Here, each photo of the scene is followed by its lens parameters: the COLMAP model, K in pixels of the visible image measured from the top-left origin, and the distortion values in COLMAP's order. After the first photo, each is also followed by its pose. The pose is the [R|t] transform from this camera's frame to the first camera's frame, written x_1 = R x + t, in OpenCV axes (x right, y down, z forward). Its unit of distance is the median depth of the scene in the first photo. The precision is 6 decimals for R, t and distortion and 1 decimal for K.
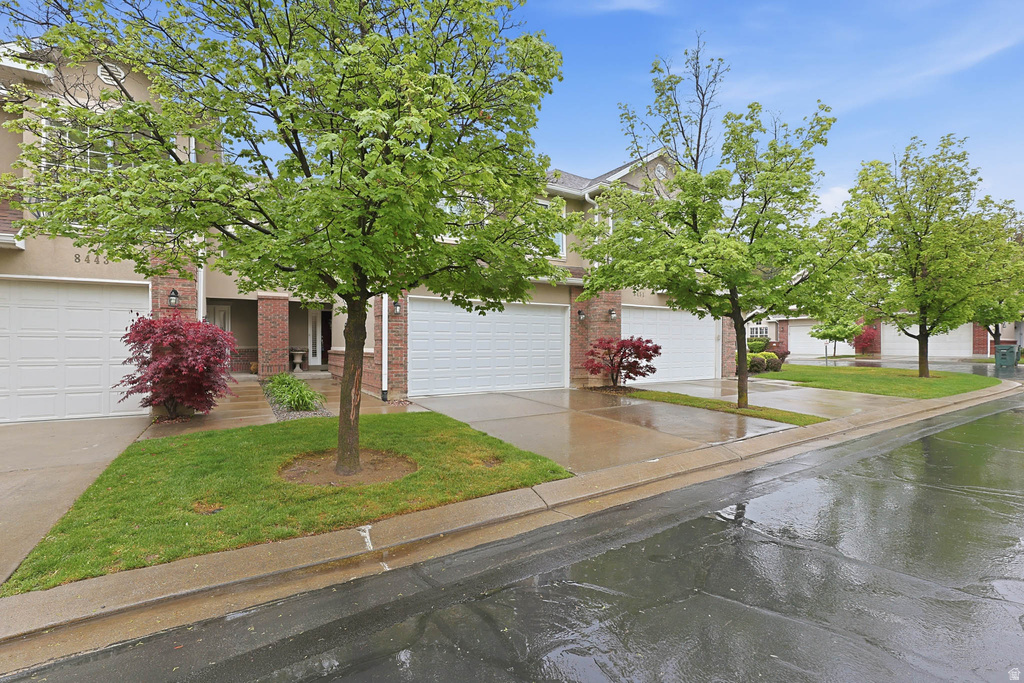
lens RADIAL K [[417.5, 0, 513.3], [0, 417.5, 345.8], [0, 0, 1]] dist [-0.006619, -0.001970]
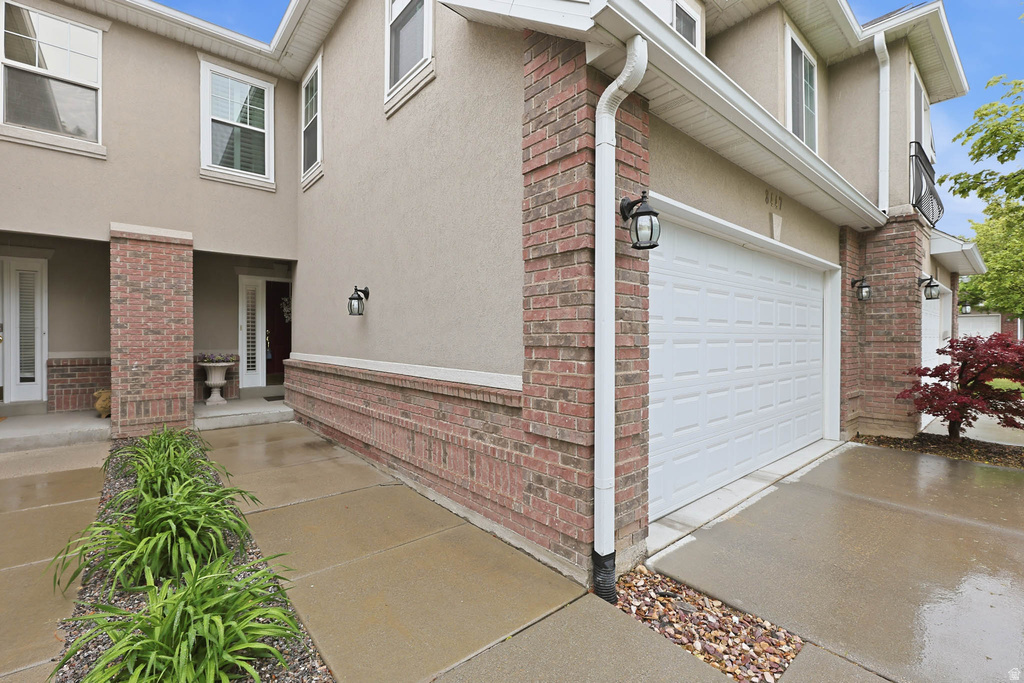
lens RADIAL K [[417.5, 0, 511.1], [0, 417.5, 335.3], [0, 0, 1]] dist [-0.006619, -0.001970]
pose [[0.989789, -0.001618, 0.142531, -0.268523], [0.002417, 0.999982, -0.005430, -0.014195], [-0.142519, 0.005719, 0.989775, 0.515409]]
